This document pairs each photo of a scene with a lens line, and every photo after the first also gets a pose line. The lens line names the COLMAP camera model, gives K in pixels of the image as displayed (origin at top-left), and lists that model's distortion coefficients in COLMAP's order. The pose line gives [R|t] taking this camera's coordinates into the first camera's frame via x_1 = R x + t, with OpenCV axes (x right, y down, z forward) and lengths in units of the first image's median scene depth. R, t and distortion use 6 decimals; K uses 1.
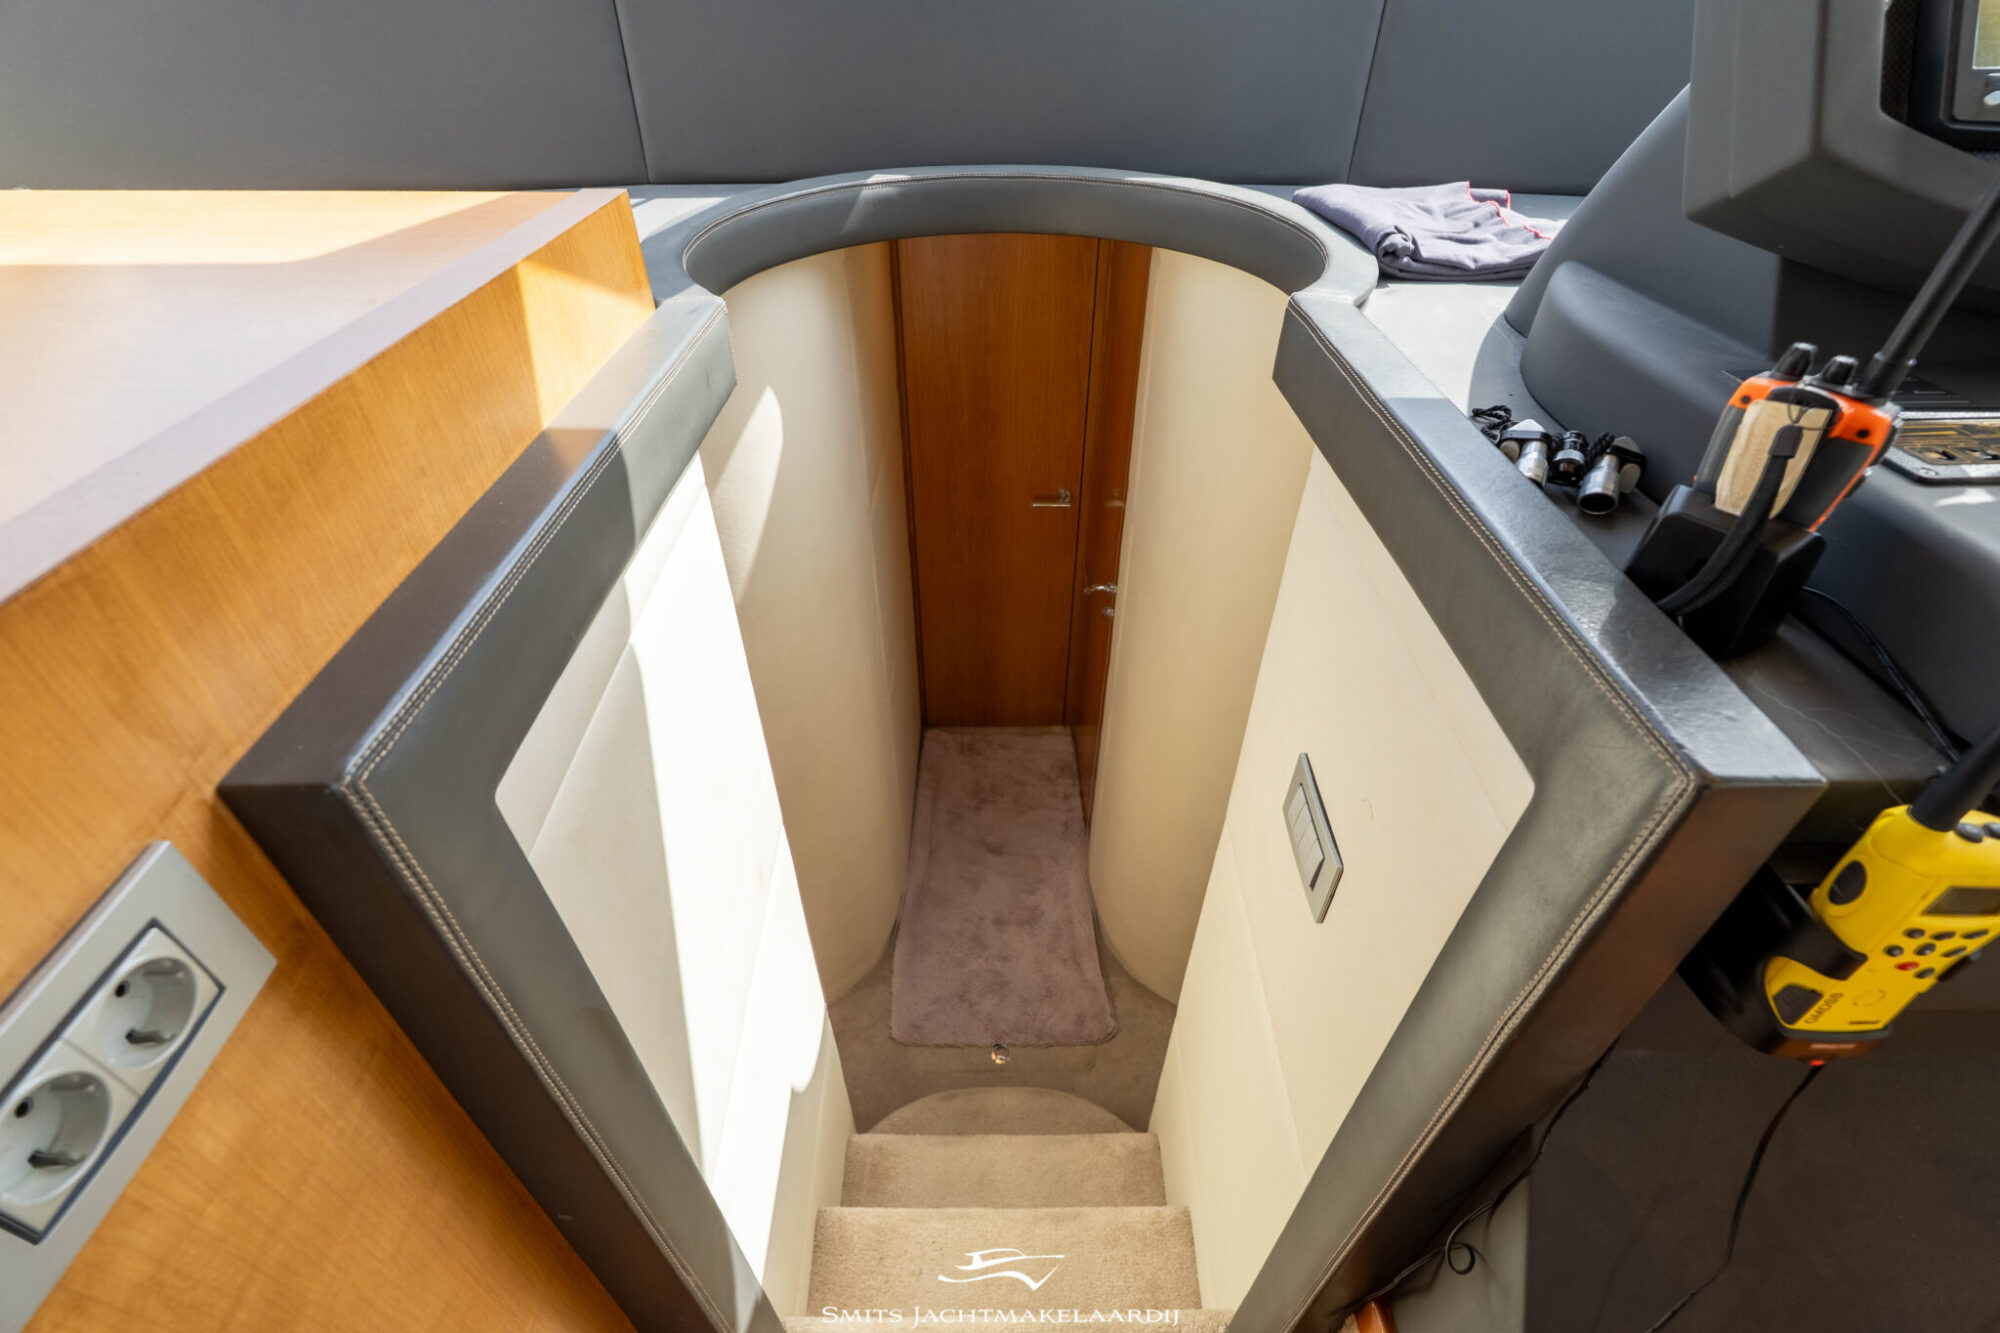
lens RADIAL K [[880.3, 0, 994.1], [0, 880.3, 671.0], [0, 0, 1]] dist [-0.001996, -0.000150]
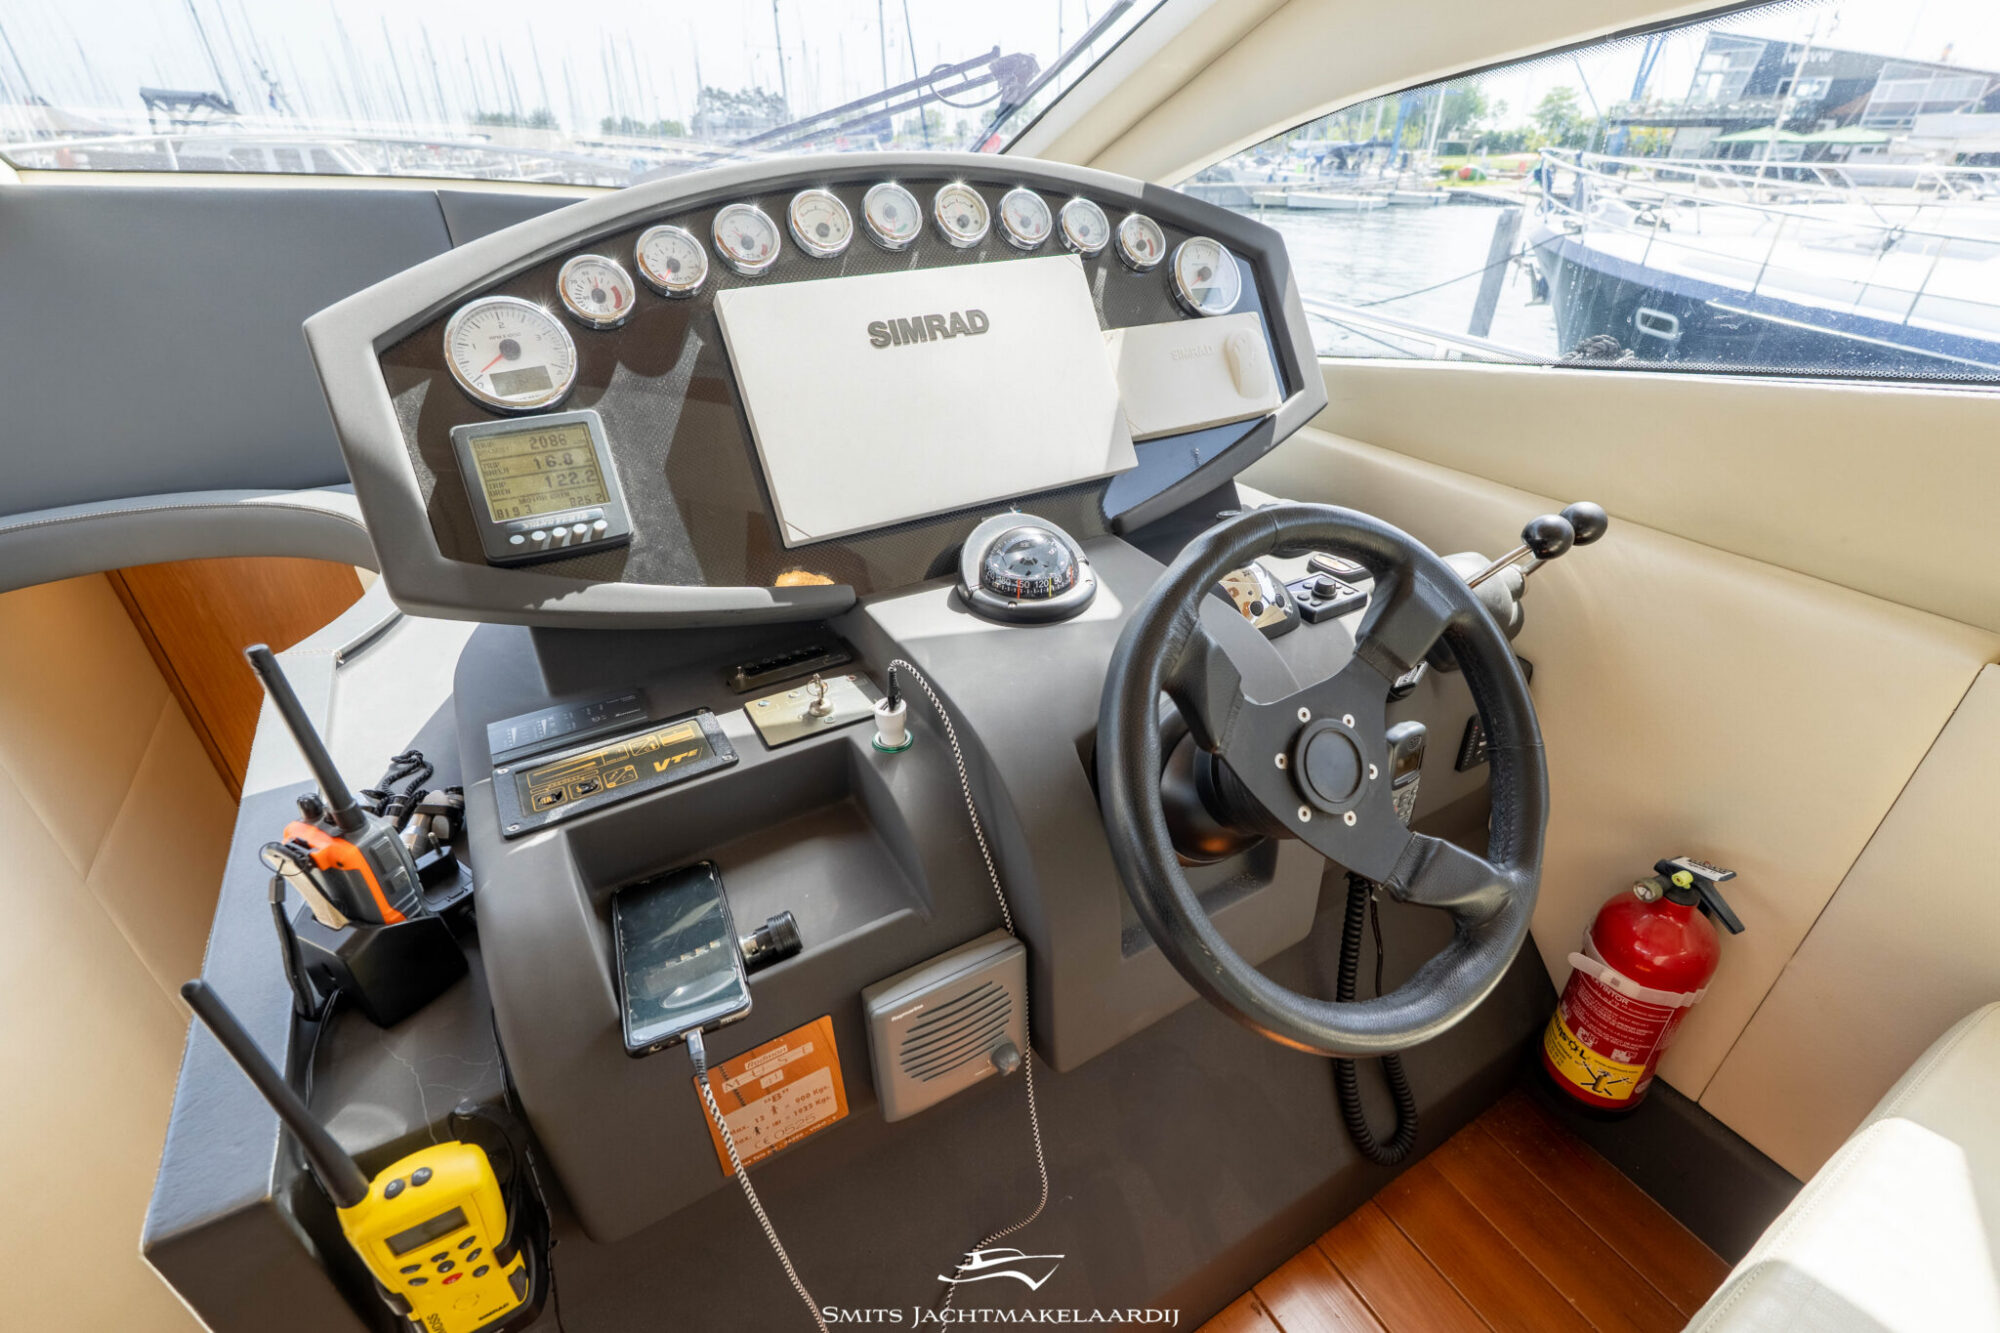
lens RADIAL K [[880.3, 0, 978.7], [0, 880.3, 676.2], [0, 0, 1]] dist [-0.001996, -0.000150]
pose [[0.867717, -0.256029, 0.426048, 0.889192], [0.312407, 0.947595, -0.066820, -0.106040], [-0.386613, 0.191082, 0.902229, -0.375348]]
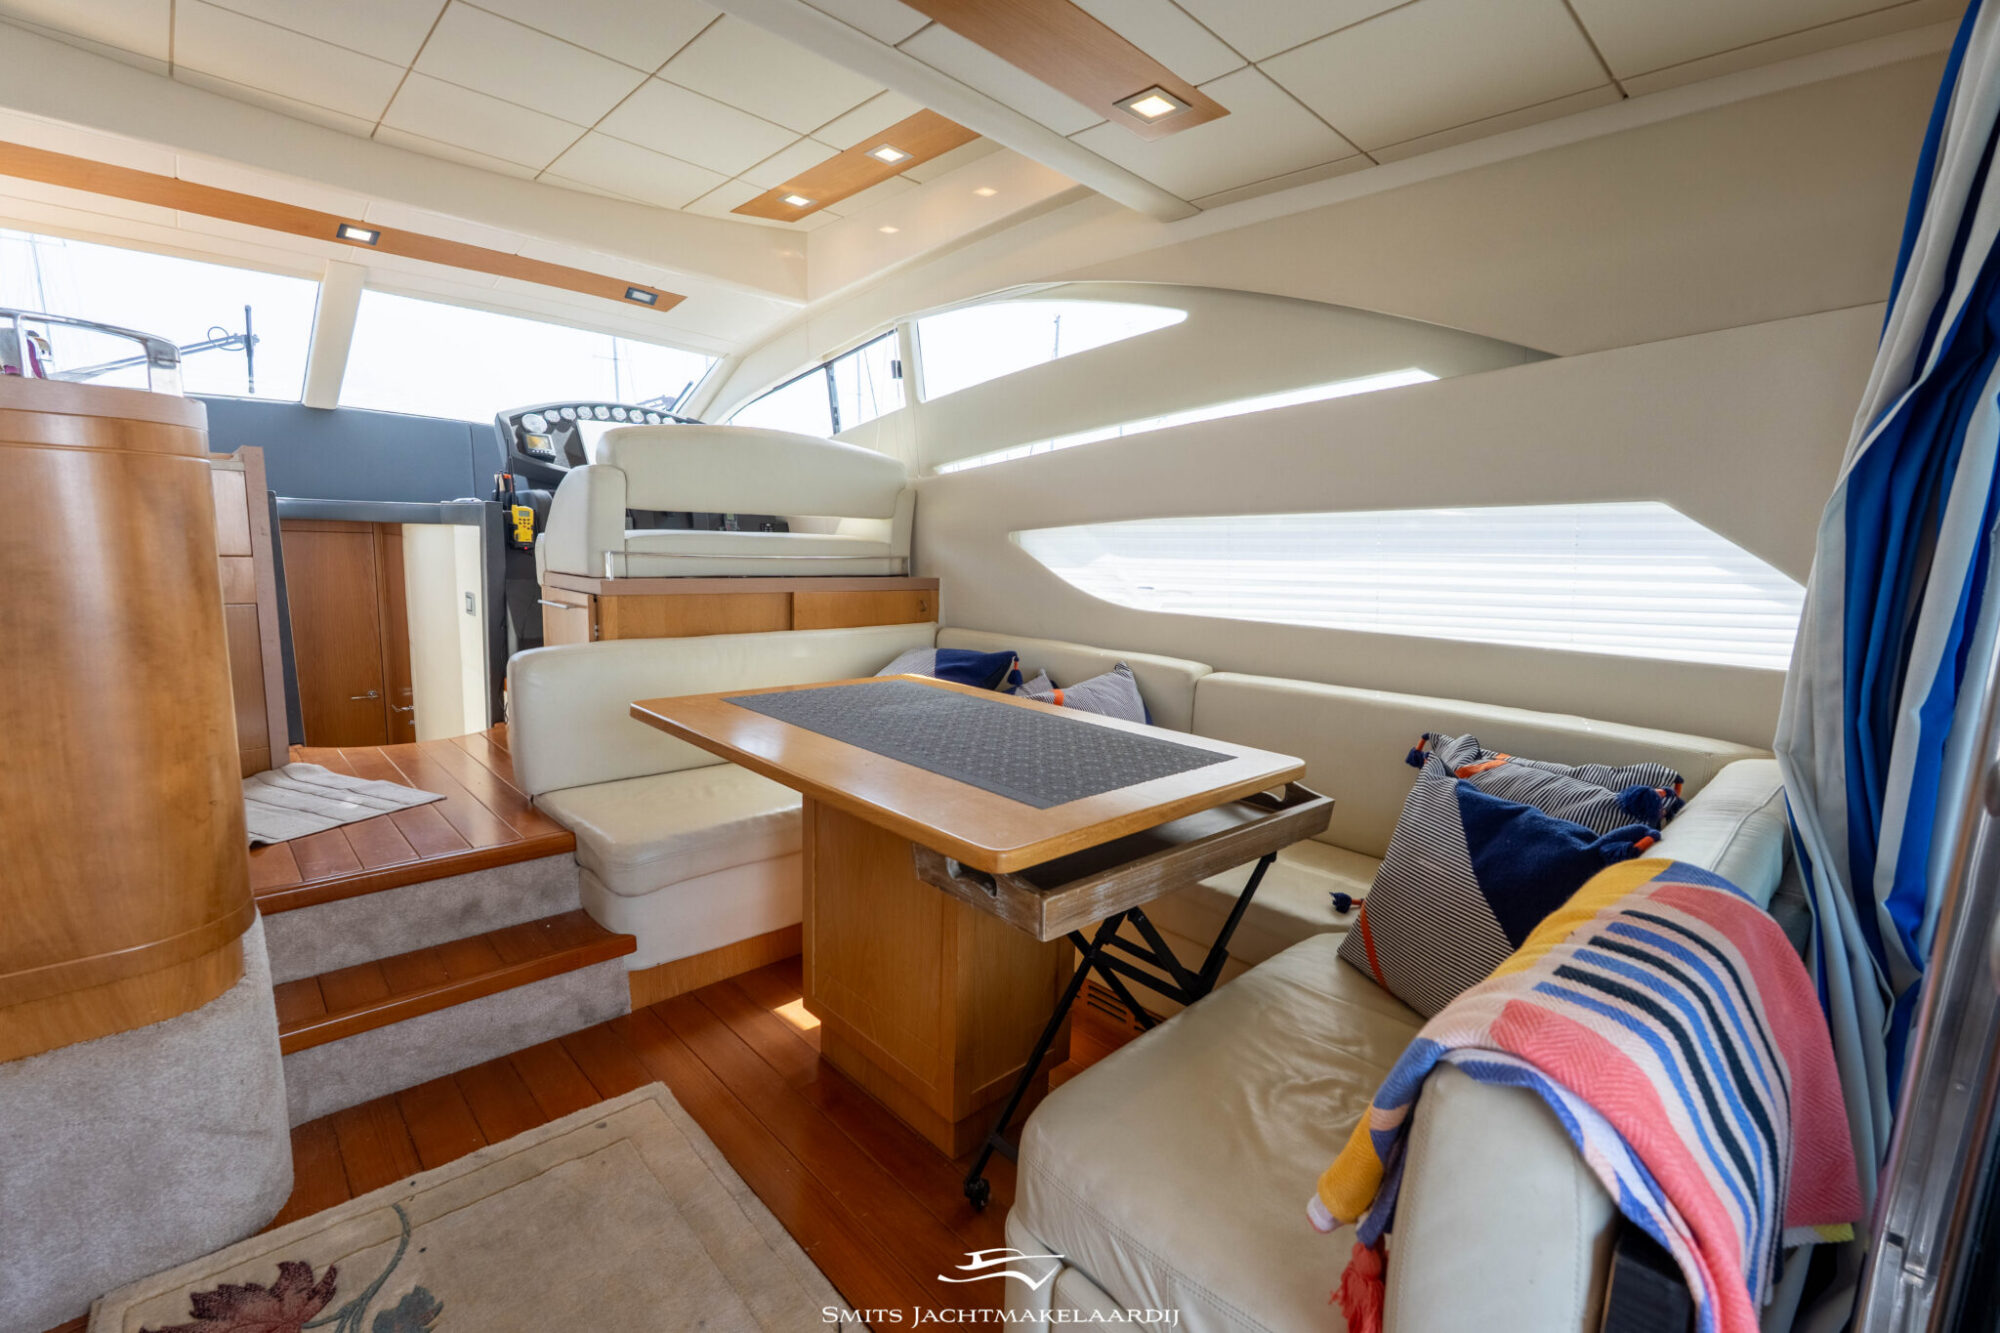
lens RADIAL K [[880.3, 0, 1002.3], [0, 880.3, 669.2], [0, 0, 1]] dist [-0.001996, -0.000150]
pose [[0.731305, -0.082376, 0.677057, -0.850132], [0.406816, 0.849449, -0.336061, 3.823525], [-0.547442, 0.521201, 0.654719, -3.854362]]
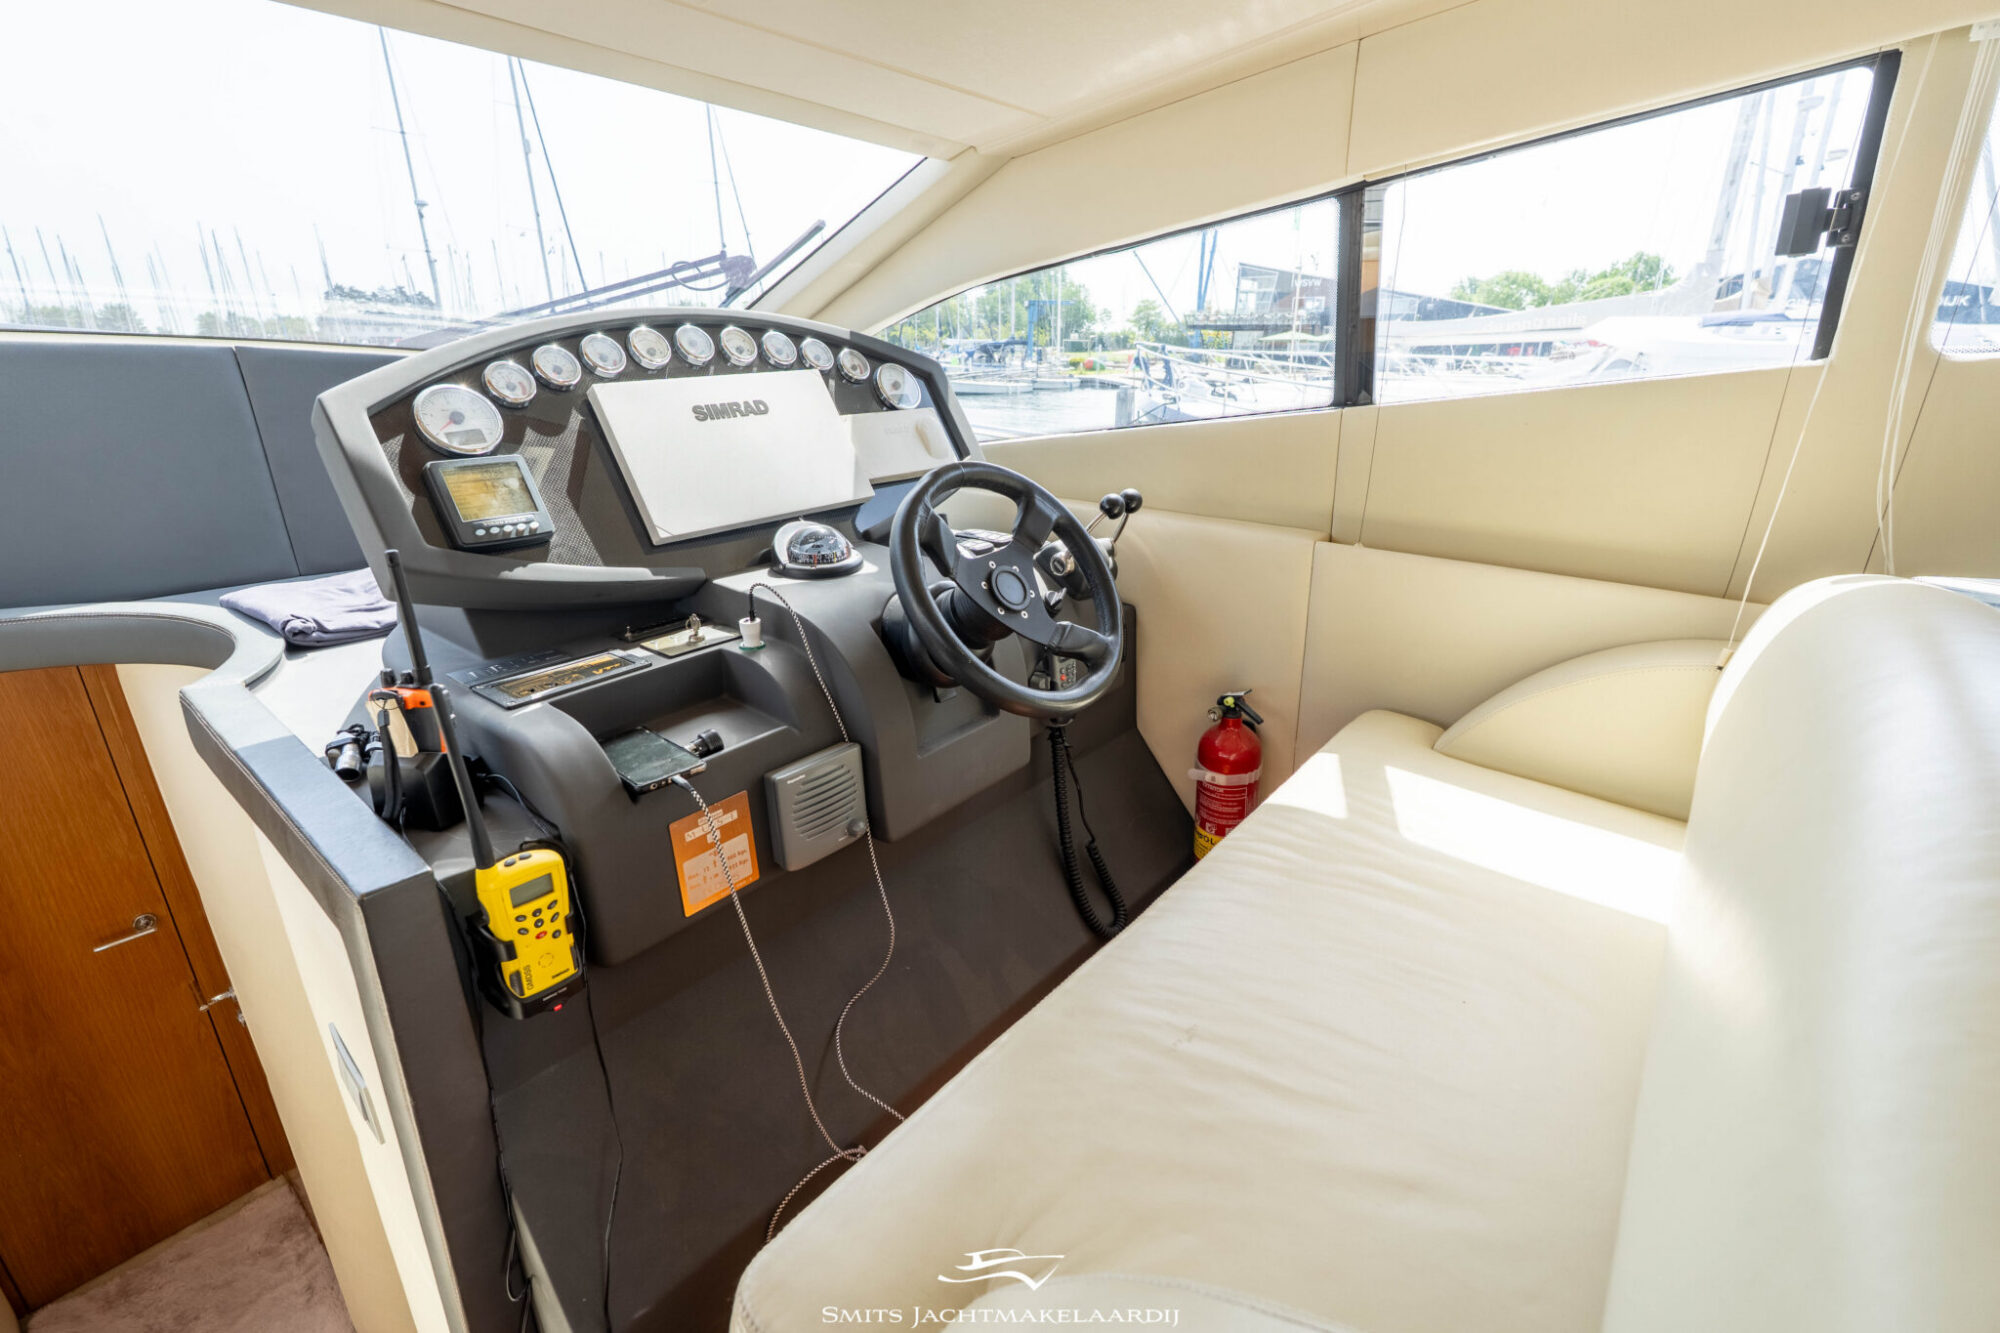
lens RADIAL K [[880.3, 0, 995.0], [0, 880.3, 668.9], [0, 0, 1]] dist [-0.001996, -0.000150]
pose [[0.644272, -0.265205, 0.717342, 0.283120], [0.480522, 0.870069, -0.109906, 0.335947], [-0.594989, 0.415508, 0.687998, -0.782079]]
